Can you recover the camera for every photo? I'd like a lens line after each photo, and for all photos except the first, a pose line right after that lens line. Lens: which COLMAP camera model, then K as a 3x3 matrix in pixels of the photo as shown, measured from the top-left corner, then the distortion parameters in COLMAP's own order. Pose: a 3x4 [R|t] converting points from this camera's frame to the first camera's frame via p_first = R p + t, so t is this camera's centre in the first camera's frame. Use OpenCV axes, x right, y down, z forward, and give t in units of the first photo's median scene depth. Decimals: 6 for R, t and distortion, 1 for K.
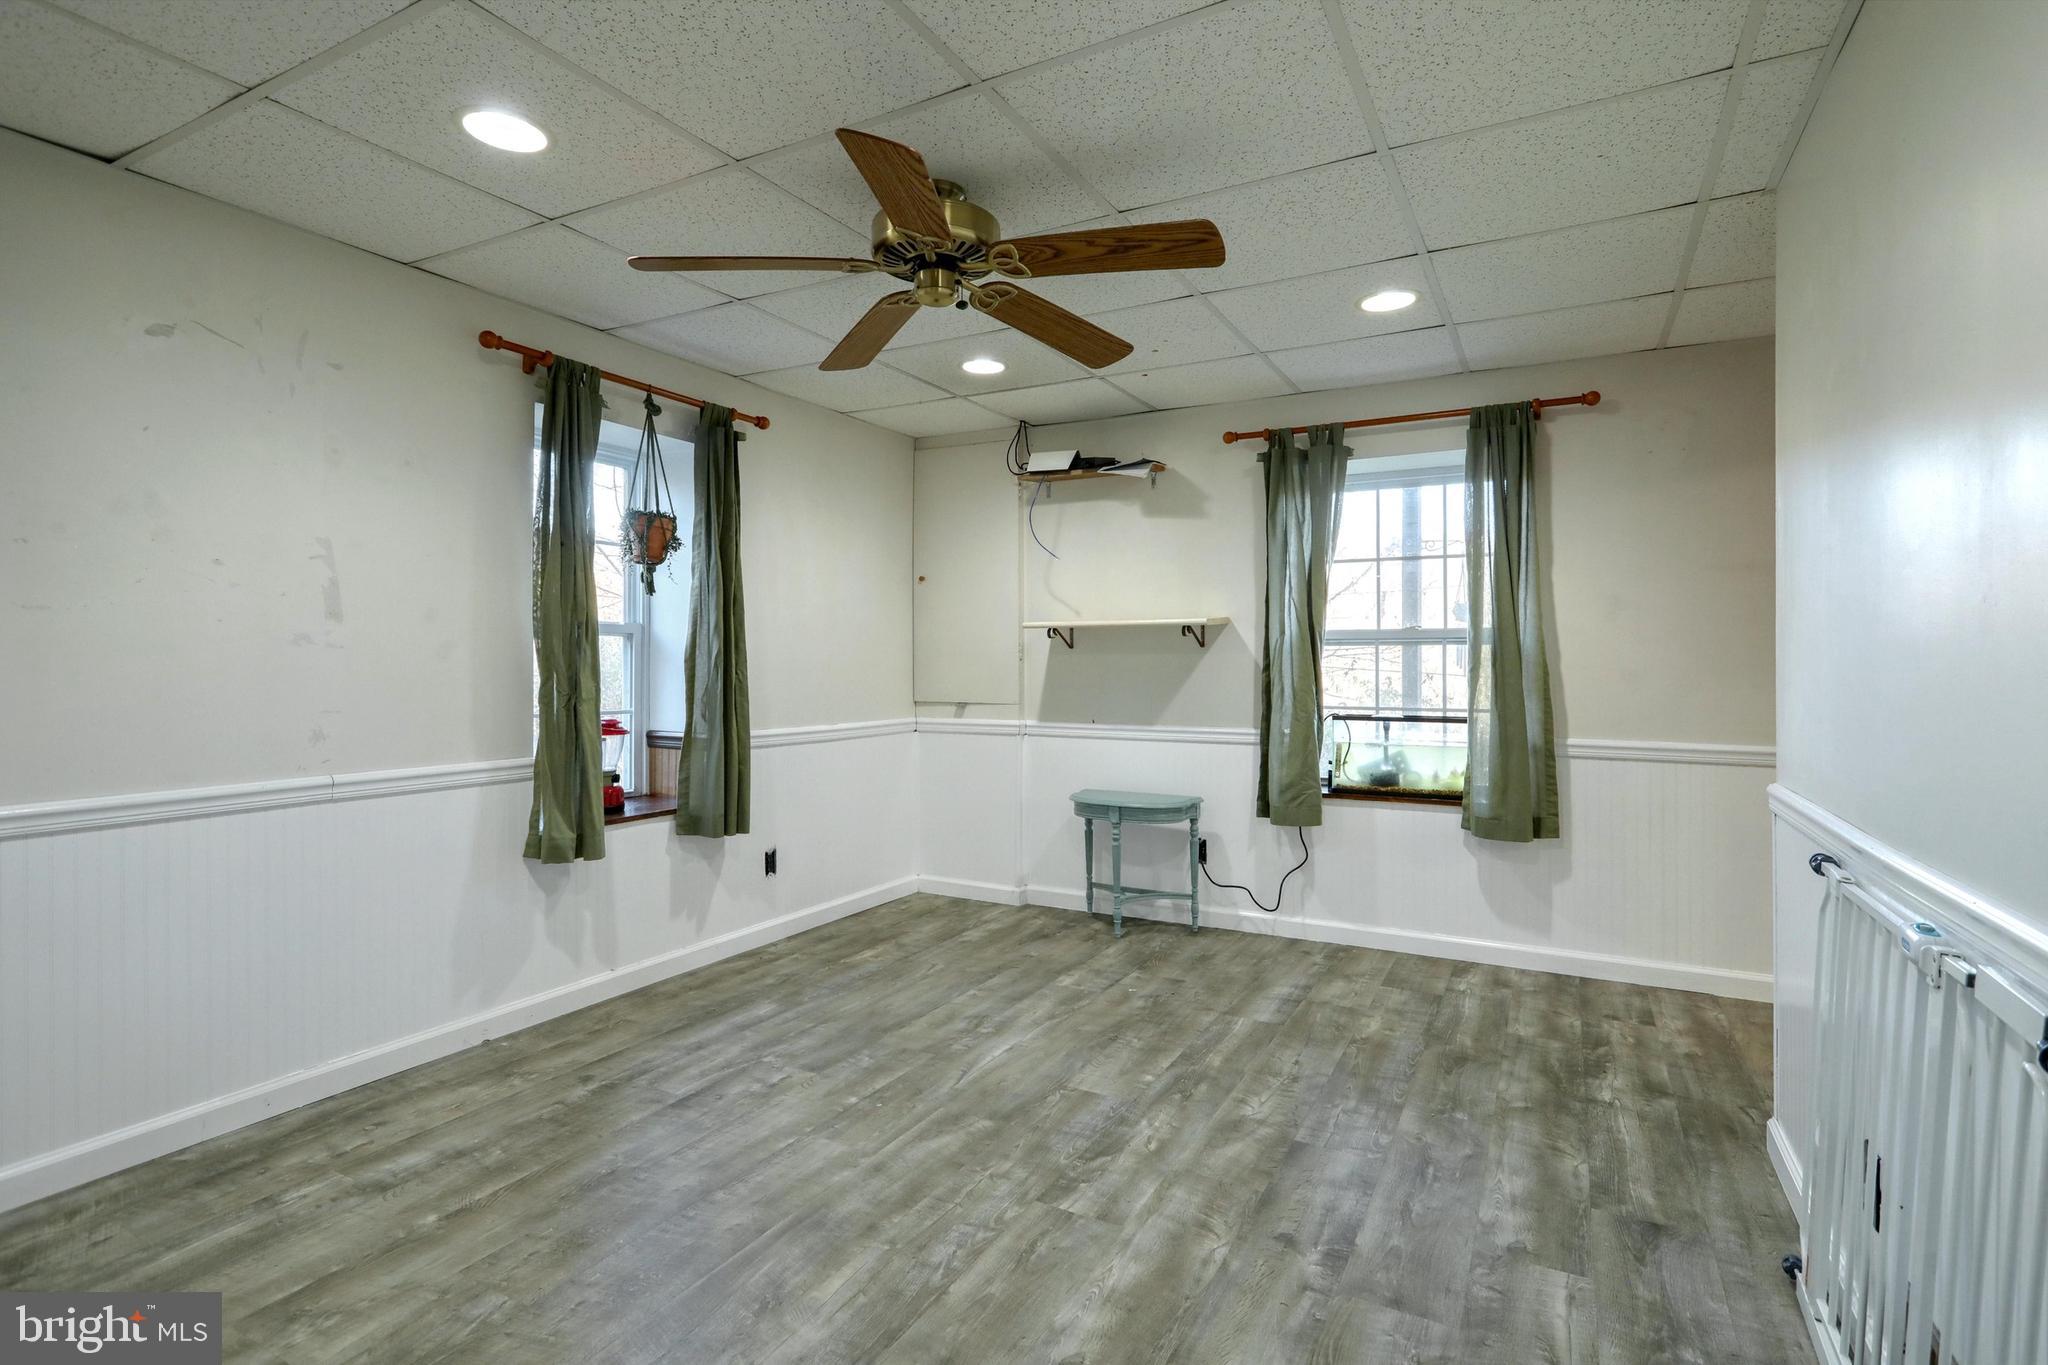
lens RADIAL K [[969.0, 0, 1050.8], [0, 969.0, 645.3], [0, 0, 1]] dist [-0.003100, -0.000168]
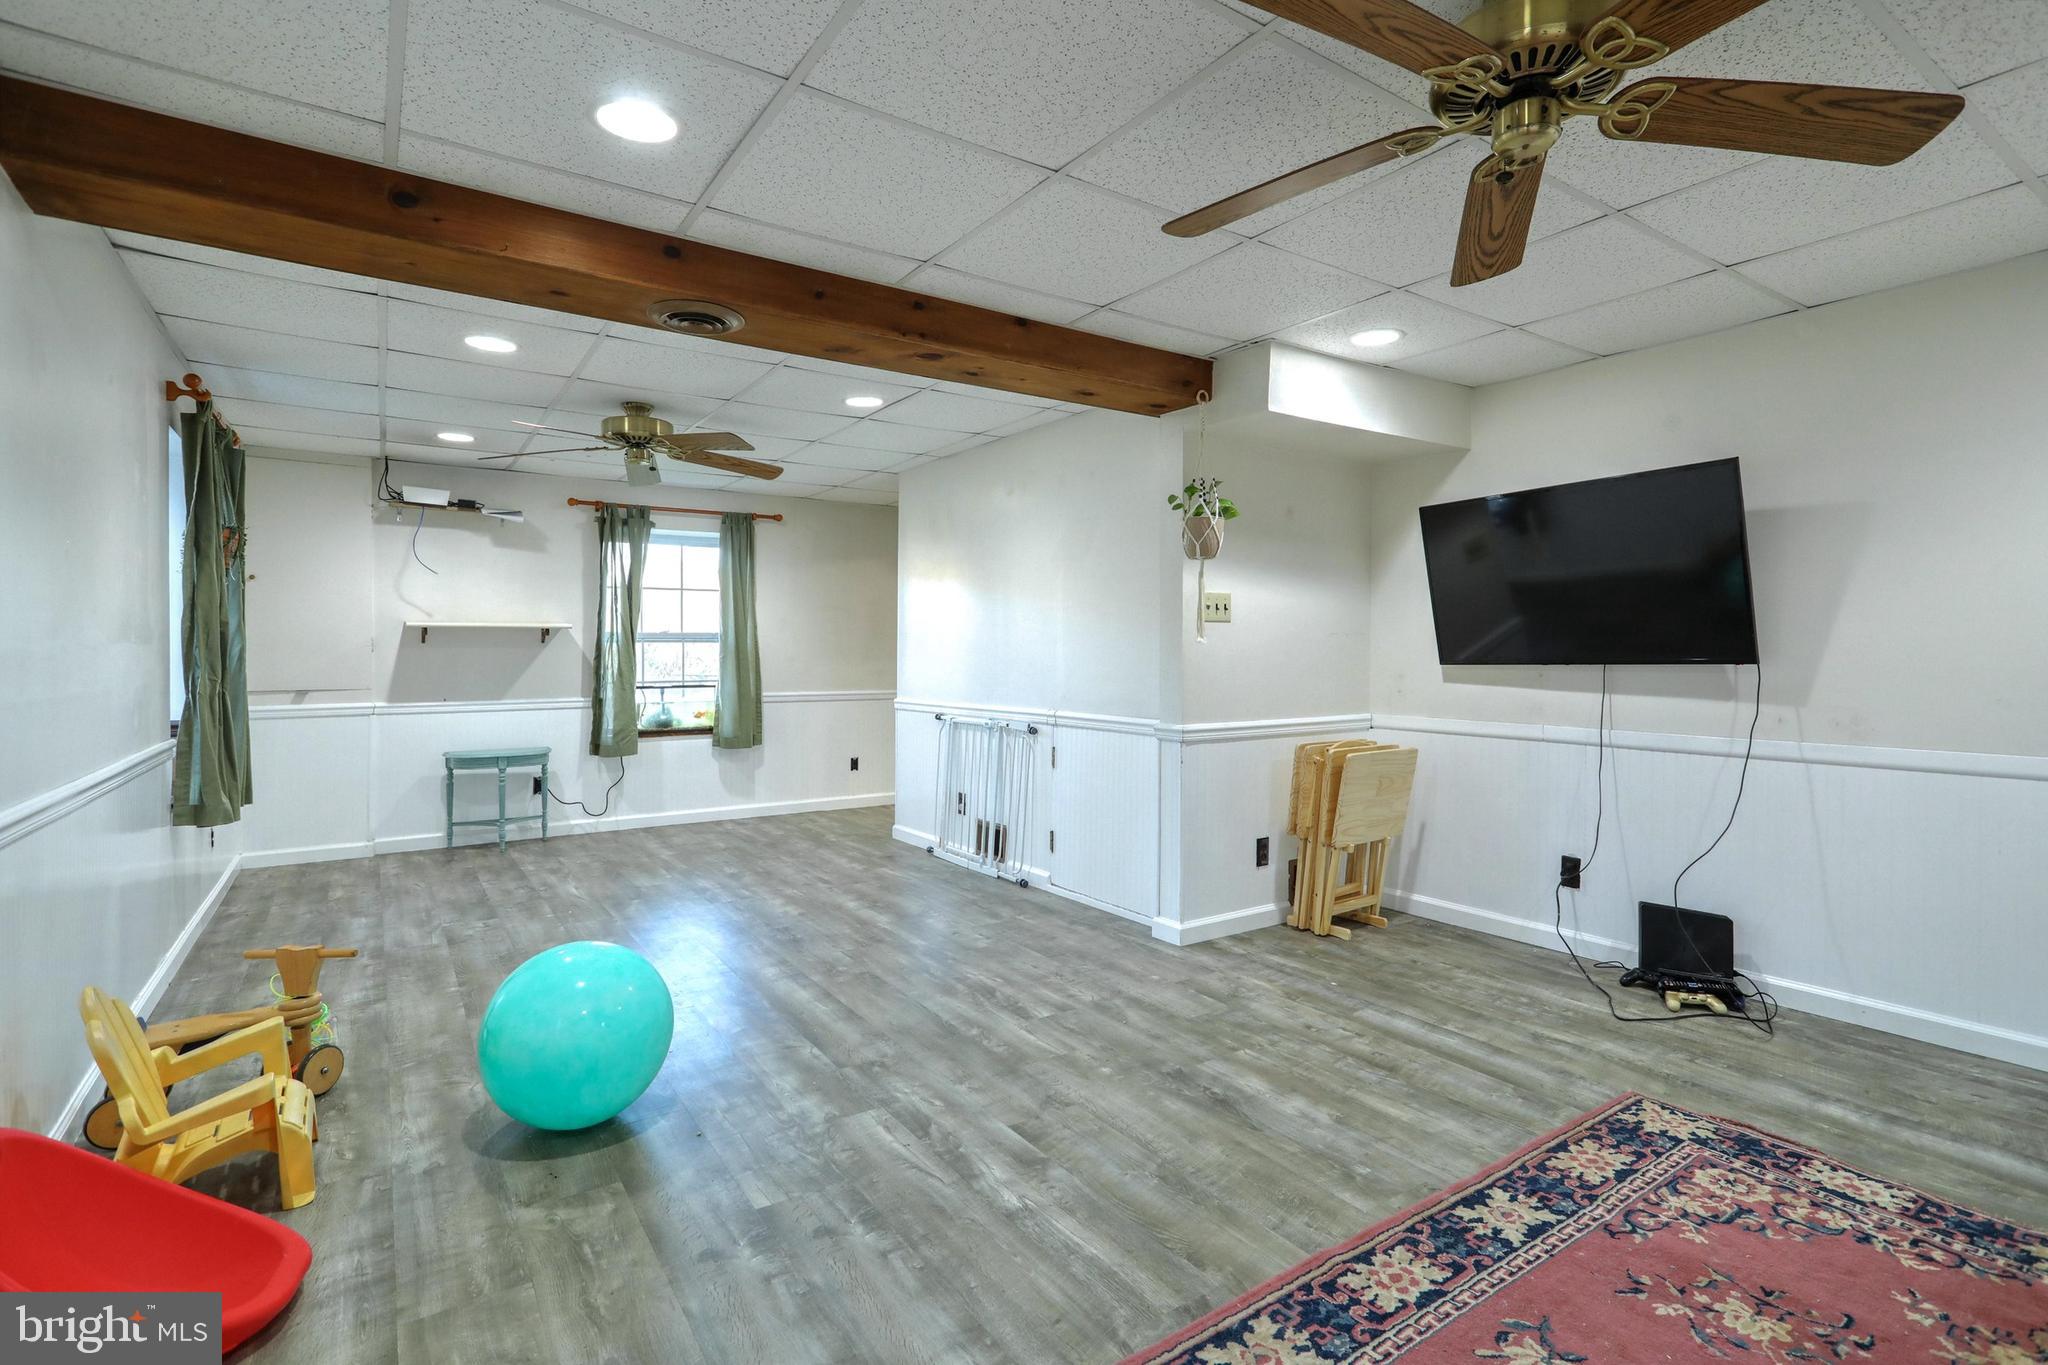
lens RADIAL K [[969.0, 0, 1050.8], [0, 969.0, 645.3], [0, 0, 1]] dist [-0.003100, -0.000168]
pose [[0.451312, 0.002483, 0.892363, -1.054139], [-0.013163, 0.999906, 0.003875, -0.013916], [-0.892269, -0.013495, 0.451302, -0.424545]]
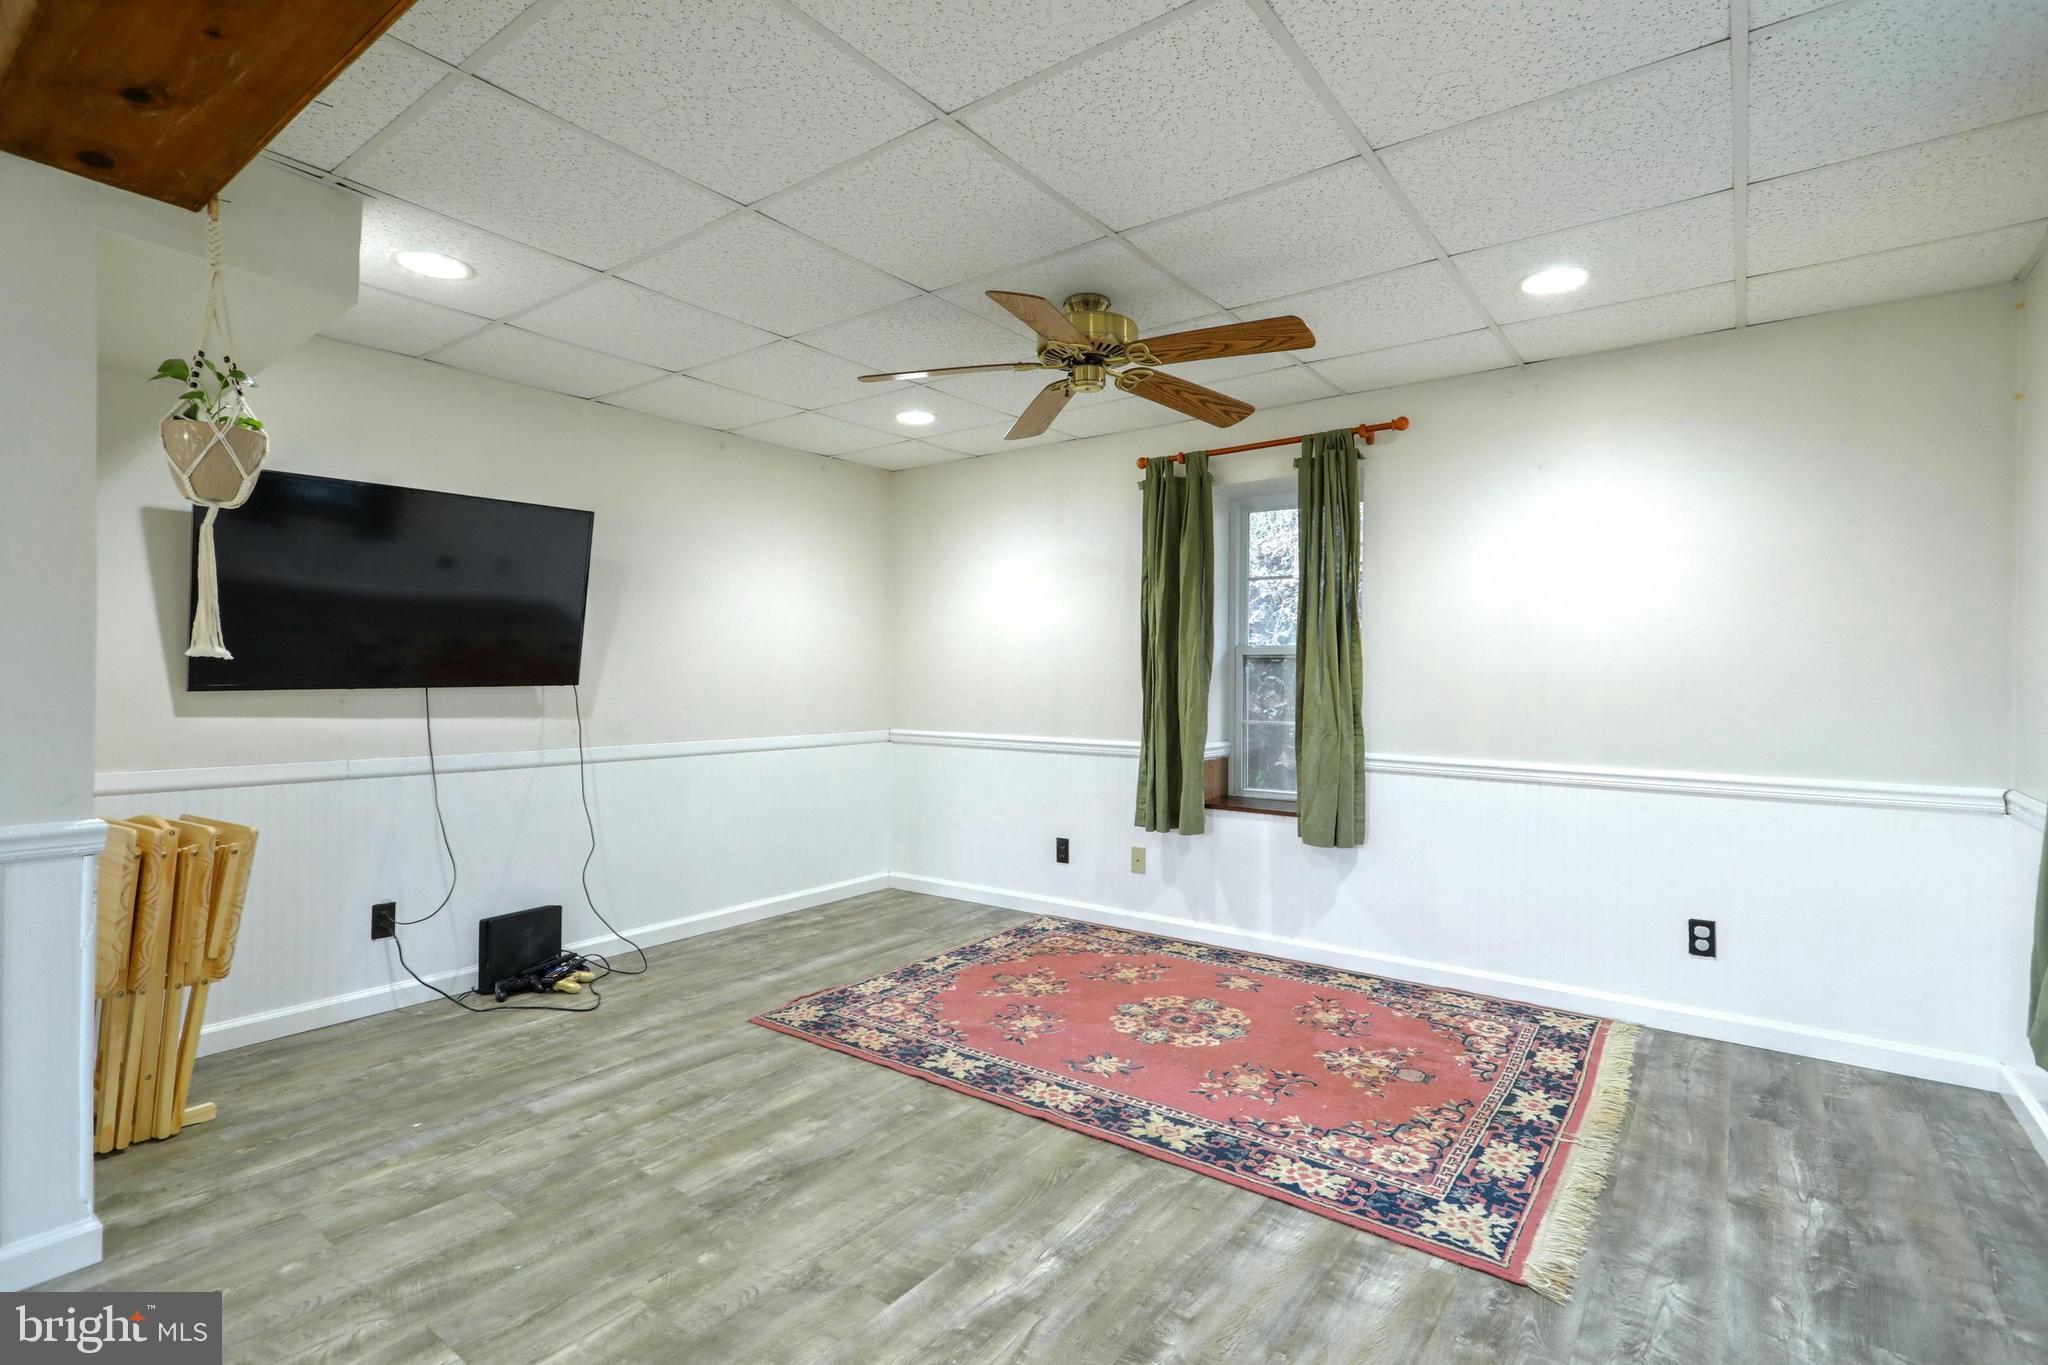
lens RADIAL K [[982.0, 0, 1029.0], [0, 982.0, 674.2], [0, 0, 1]] dist [-0.002844, 0.000293]
pose [[-0.989448, -0.007502, 0.144692, -0.554400], [-0.010315, 0.999772, -0.018701, 0.003849], [-0.144519, -0.019996, -0.989300, 0.511975]]
